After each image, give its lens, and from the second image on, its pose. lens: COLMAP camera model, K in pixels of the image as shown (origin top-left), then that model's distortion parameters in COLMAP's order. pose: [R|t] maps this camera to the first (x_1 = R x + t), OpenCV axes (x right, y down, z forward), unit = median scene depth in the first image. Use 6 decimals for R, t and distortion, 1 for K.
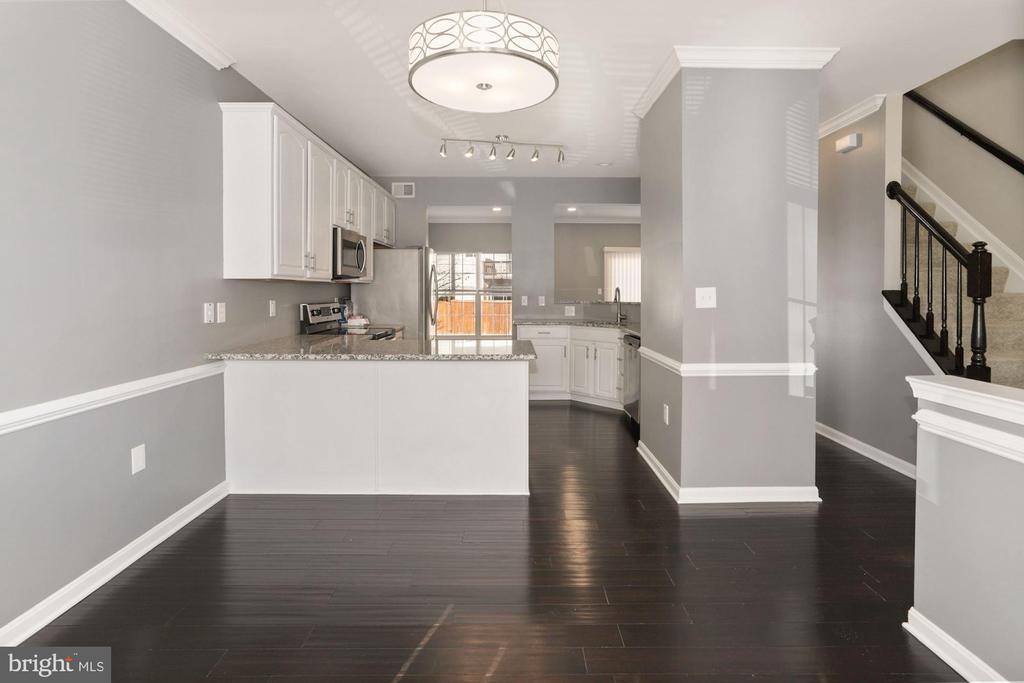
lens RADIAL K [[526.2, 0, 502.8], [0, 526.2, 296.6], [0, 0, 1]] dist [-0.013078, 0.001341]
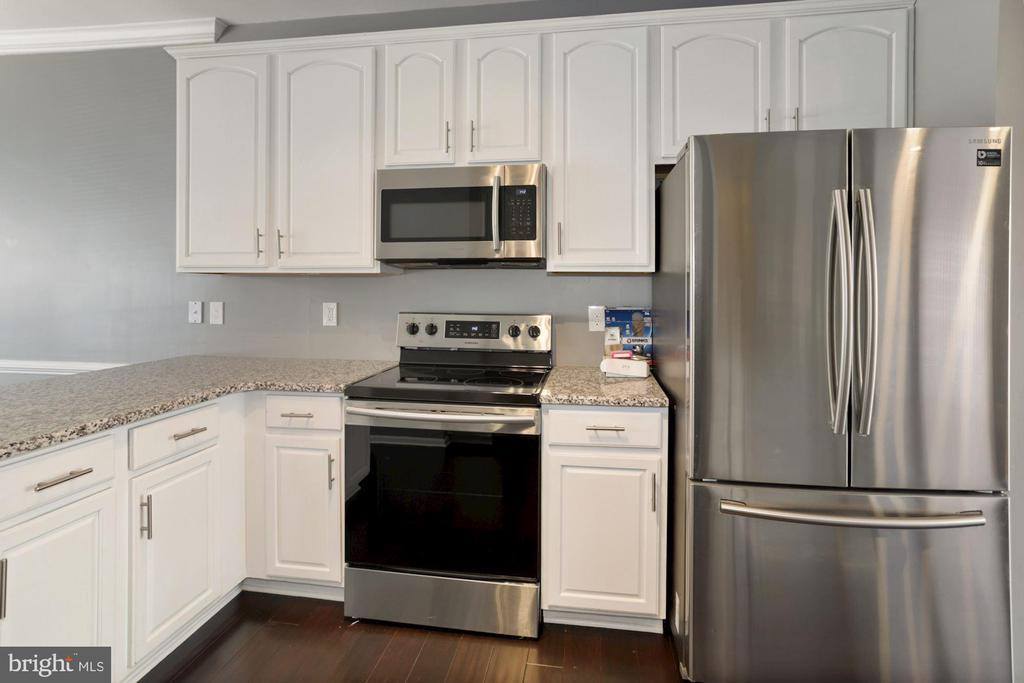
lens RADIAL K [[526.2, 0, 545.7], [0, 526.2, 282.1], [0, 0, 1]] dist [-0.013078, 0.001341]
pose [[-0.122795, 0.001009, -0.992432, 0.190620], [-0.015692, 0.999872, 0.002959, -0.023377], [0.992308, 0.015937, -0.122764, 1.216376]]
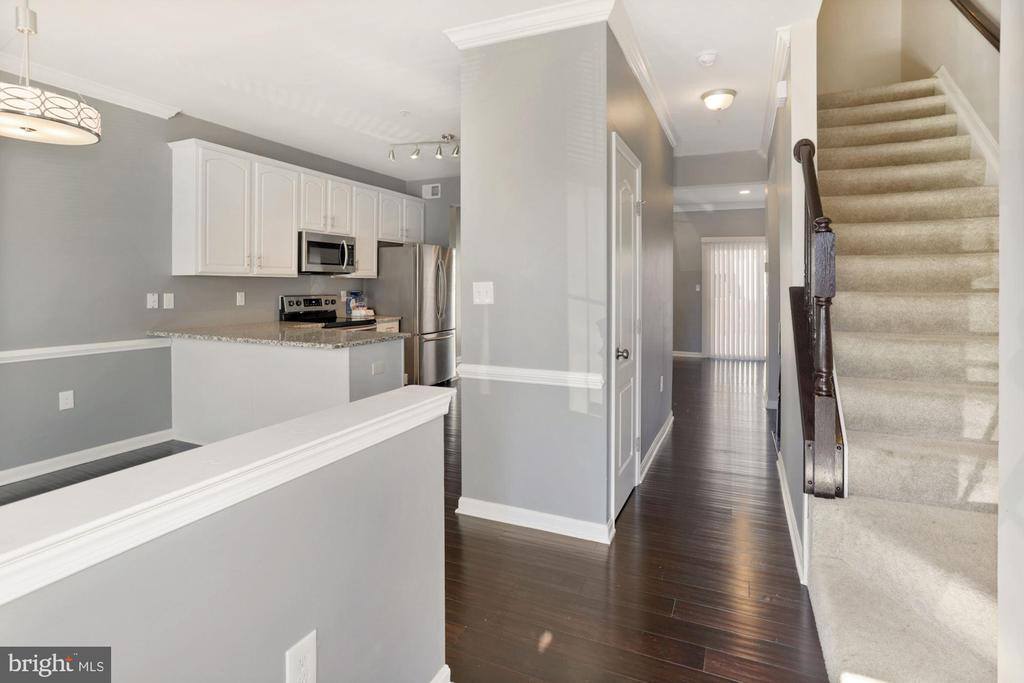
lens RADIAL K [[526.2, 0, 465.7], [0, 526.2, 283.3], [0, 0, 1]] dist [-0.013078, 0.001341]
pose [[0.893851, 0.002041, -0.448359, 0.536423], [-0.009290, 0.999859, -0.013970, -0.001716], [0.448268, 0.016652, 0.893744, 0.112694]]
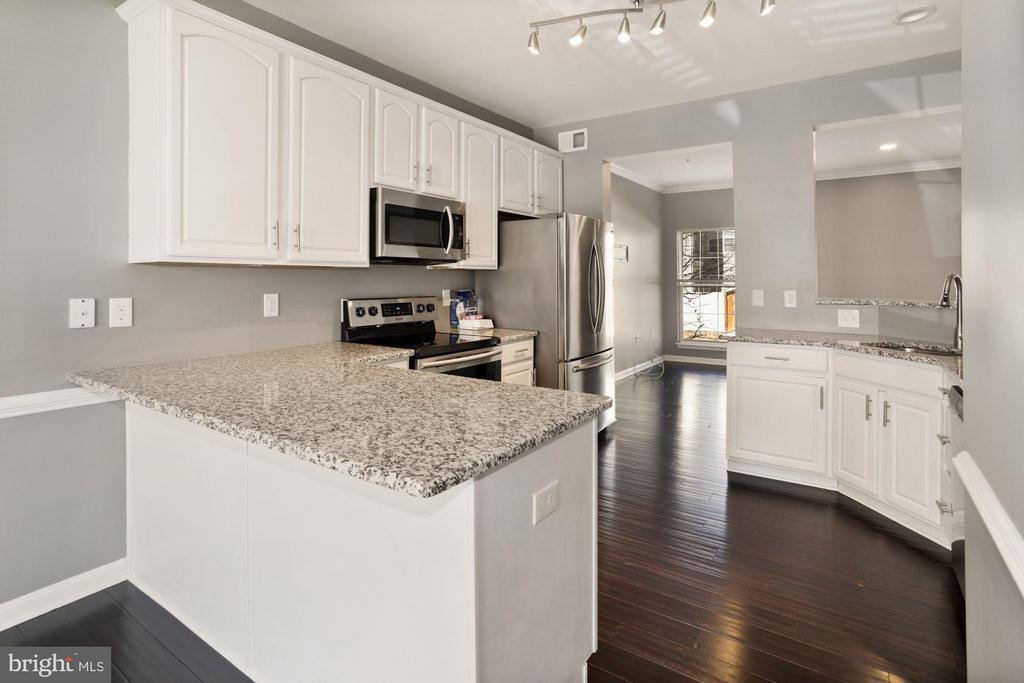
lens RADIAL K [[526.2, 0, 494.0], [0, 526.2, 274.8], [0, 0, 1]] dist [-0.013078, 0.001341]
pose [[0.828773, -0.004950, -0.559563, 0.188274], [-0.007244, 0.999782, -0.019574, -0.006212], [0.559538, 0.020276, 0.828557, 0.519991]]
